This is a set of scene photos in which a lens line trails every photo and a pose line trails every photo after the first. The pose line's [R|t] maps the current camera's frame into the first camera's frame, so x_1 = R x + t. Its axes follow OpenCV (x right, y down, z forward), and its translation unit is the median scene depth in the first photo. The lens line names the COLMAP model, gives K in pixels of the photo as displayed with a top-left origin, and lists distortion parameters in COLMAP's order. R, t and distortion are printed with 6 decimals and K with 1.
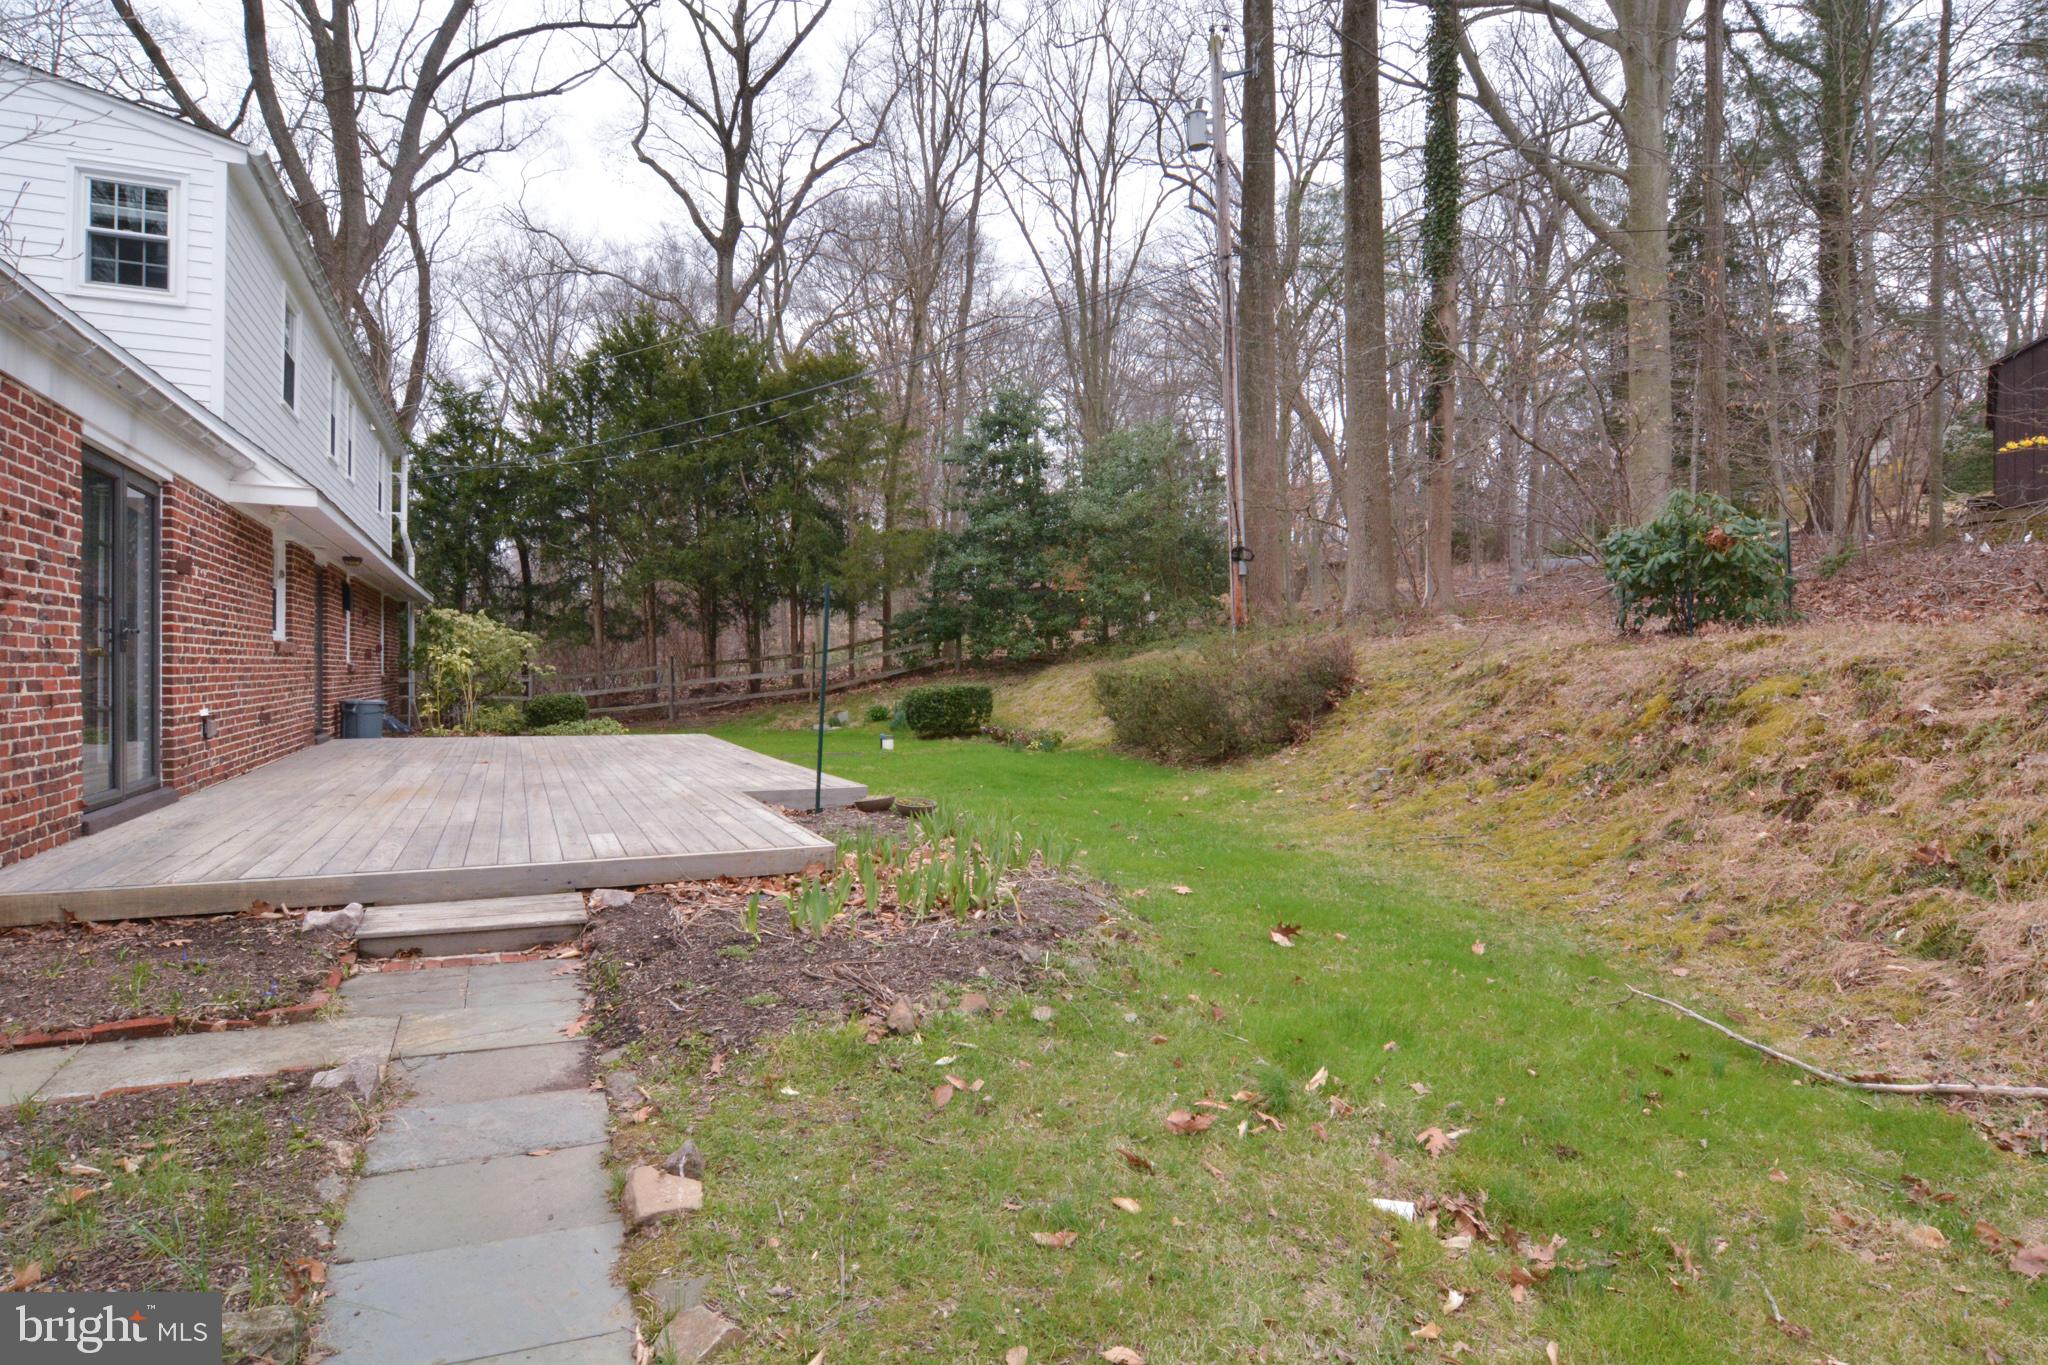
lens RADIAL K [[1098.5, 0, 1020.2], [0, 1098.5, 680.6], [0, 0, 1]] dist [-0.005303, -0.006468]
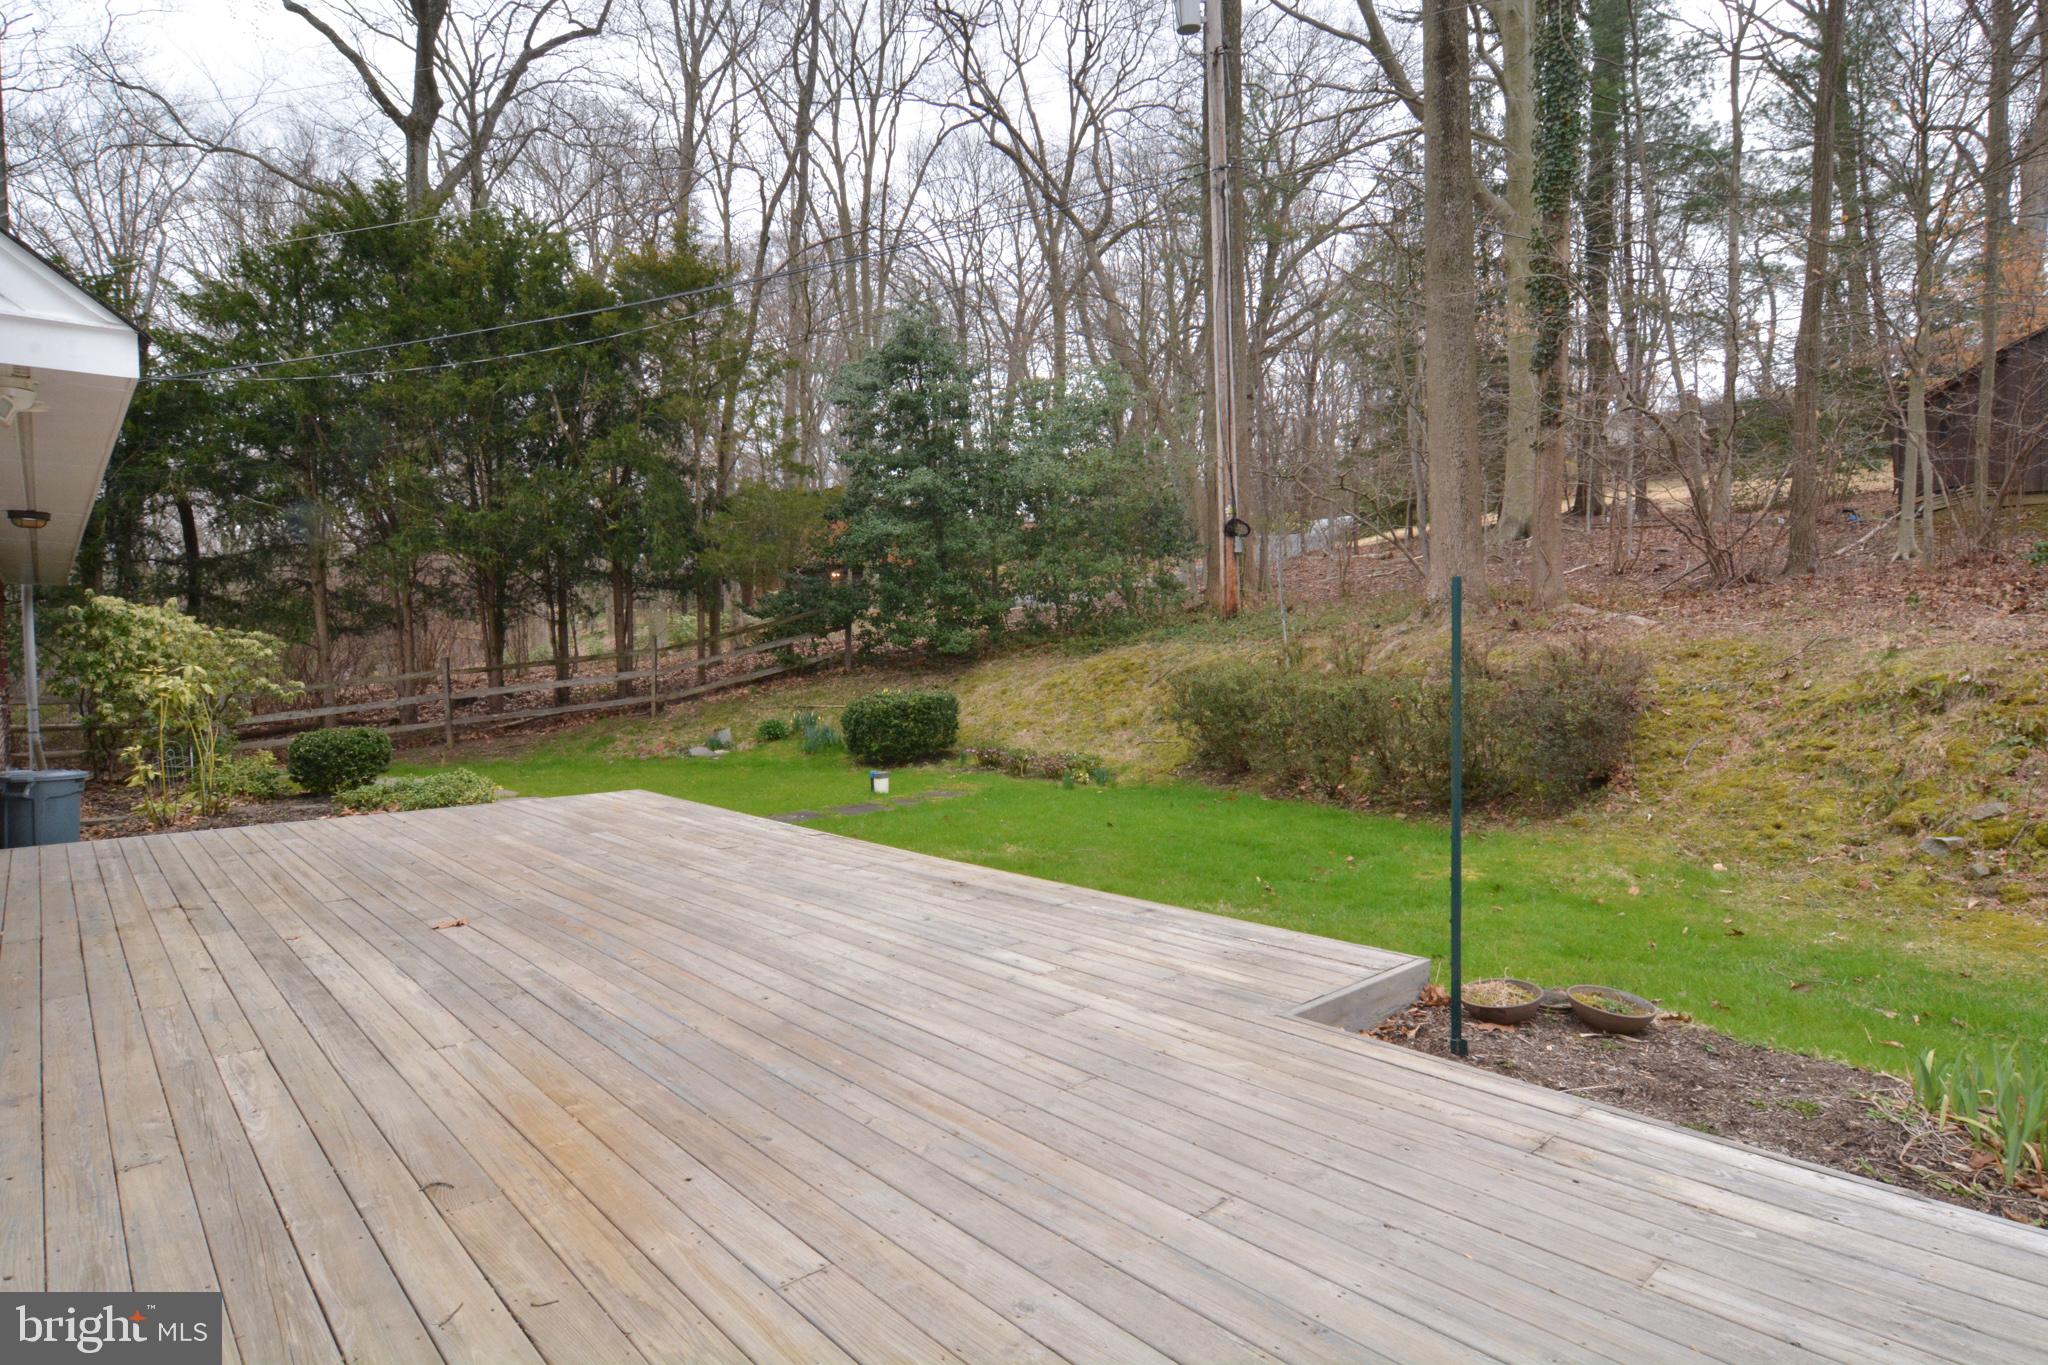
lens RADIAL K [[1098.5, 0, 1025.6], [0, 1098.5, 677.1], [0, 0, 1]] dist [-0.005303, -0.006468]
pose [[0.953489, -0.027491, 0.300172, -0.166694], [0.021139, 0.999479, 0.024389, -0.019132], [-0.300686, -0.016909, 0.953573, 0.191830]]
